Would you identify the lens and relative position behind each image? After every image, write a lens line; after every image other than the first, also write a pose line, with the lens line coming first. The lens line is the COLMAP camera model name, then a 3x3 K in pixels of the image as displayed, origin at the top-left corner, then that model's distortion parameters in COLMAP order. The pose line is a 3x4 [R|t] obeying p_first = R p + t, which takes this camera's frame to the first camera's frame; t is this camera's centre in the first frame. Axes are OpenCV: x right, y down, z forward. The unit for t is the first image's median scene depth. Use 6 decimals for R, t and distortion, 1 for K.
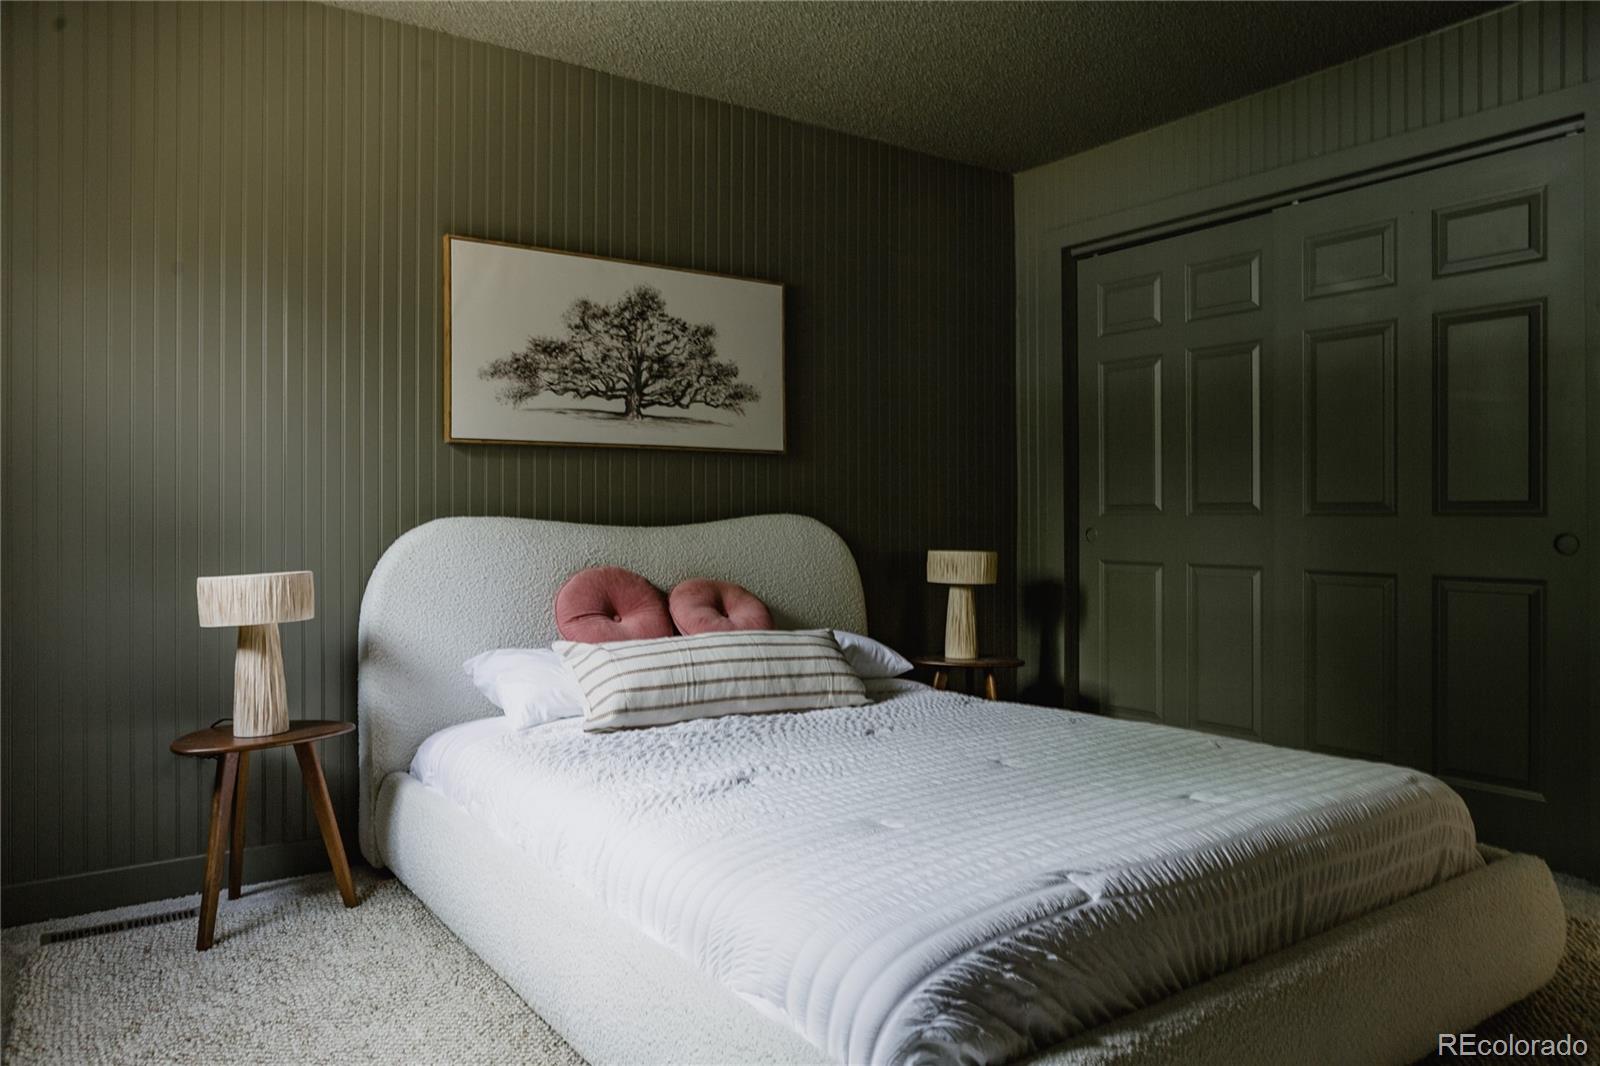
lens RADIAL K [[1080.4, 0, 801.1], [0, 1080.4, 493.7], [0, 0, 1]] dist [-0.006304, 0.007253]
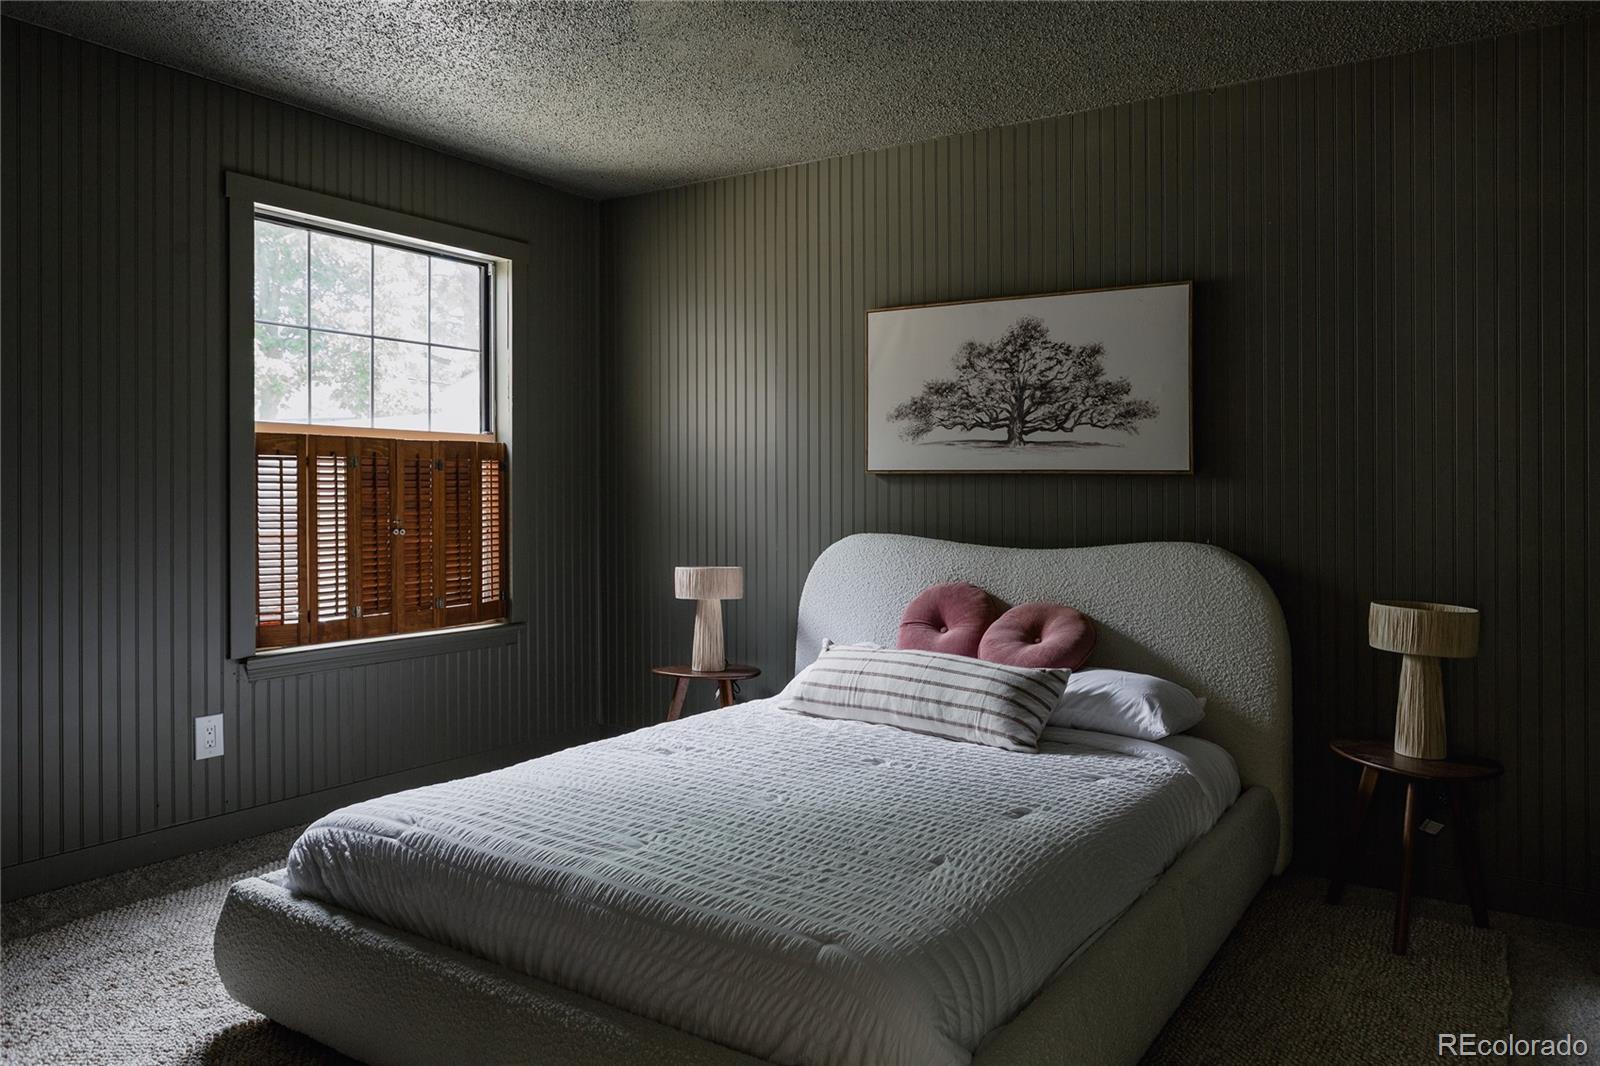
lens RADIAL K [[1118.8, 0, 850.9], [0, 1118.8, 474.1], [0, 0, 1]] dist [-0.029298, 0.000868]
pose [[0.387763, -0.007540, -0.921728, 0.808927], [0.004937, 0.999969, -0.006103, -0.036634], [0.921746, -0.002184, 0.387788, 0.438128]]
